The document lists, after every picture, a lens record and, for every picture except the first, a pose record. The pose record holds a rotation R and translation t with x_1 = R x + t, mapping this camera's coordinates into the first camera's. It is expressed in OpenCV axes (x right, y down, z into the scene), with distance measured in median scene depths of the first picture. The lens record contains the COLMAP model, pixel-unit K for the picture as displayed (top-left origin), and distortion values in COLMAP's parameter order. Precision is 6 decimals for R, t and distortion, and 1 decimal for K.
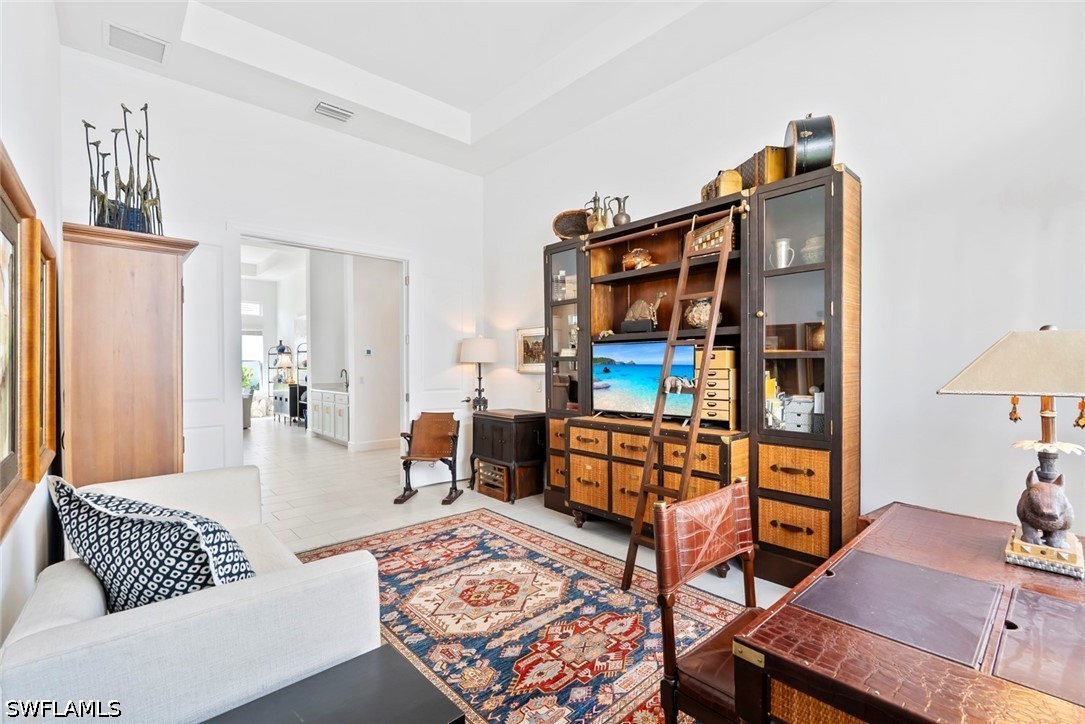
lens RADIAL K [[476.6, 0, 545.3], [0, 476.6, 366.1], [0, 0, 1]] dist [-0.007403, 0.000015]
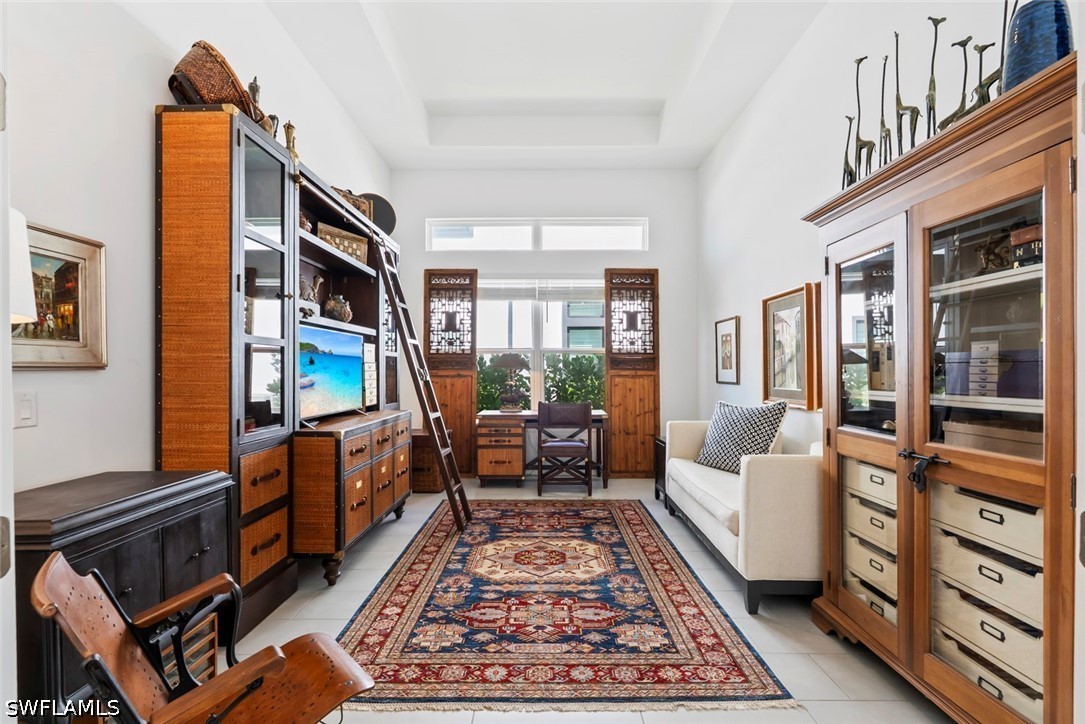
lens RADIAL K [[476.6, 0, 542.3], [0, 476.6, 370.2], [0, 0, 1]] dist [-0.007403, 0.000015]
pose [[-0.734852, 0.005093, 0.678209, -0.758891], [0.006835, 0.999977, -0.000103, 0.030232], [-0.678193, 0.004560, -0.734869, 1.564042]]
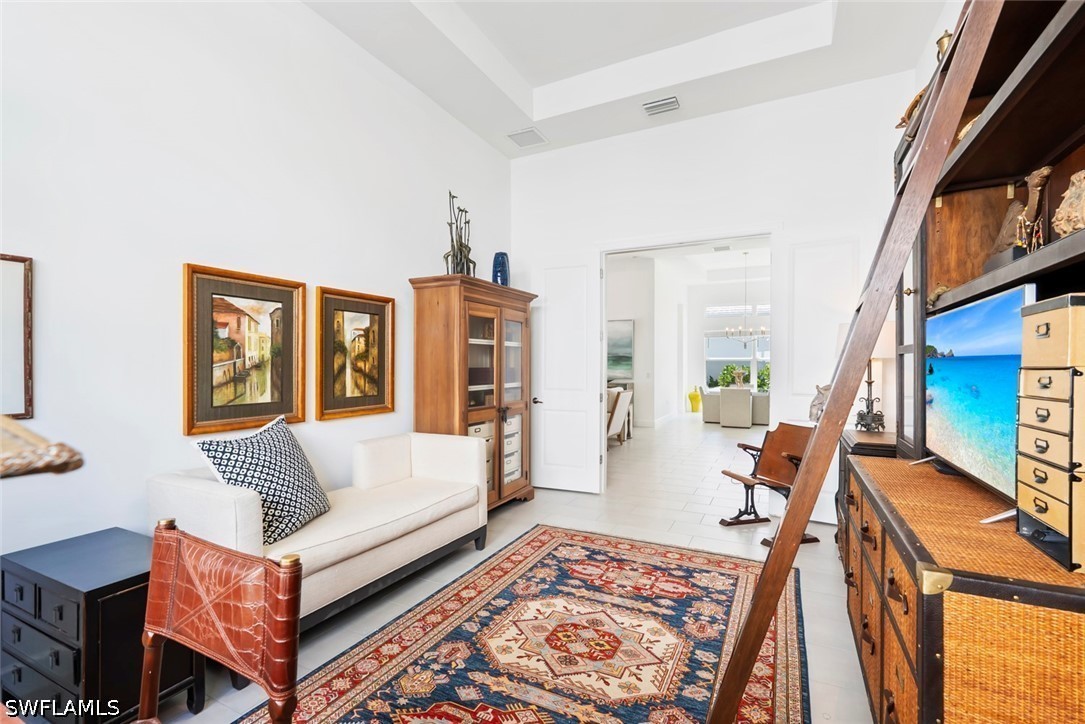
lens RADIAL K [[476.6, 0, 541.6], [0, 476.6, 363.1], [0, 0, 1]] dist [-0.007403, 0.000015]
pose [[0.348259, -0.004295, -0.937388, 0.528191], [-0.003814, 0.999975, -0.005998, 0.009343], [0.937390, 0.005664, 0.348234, 0.561437]]
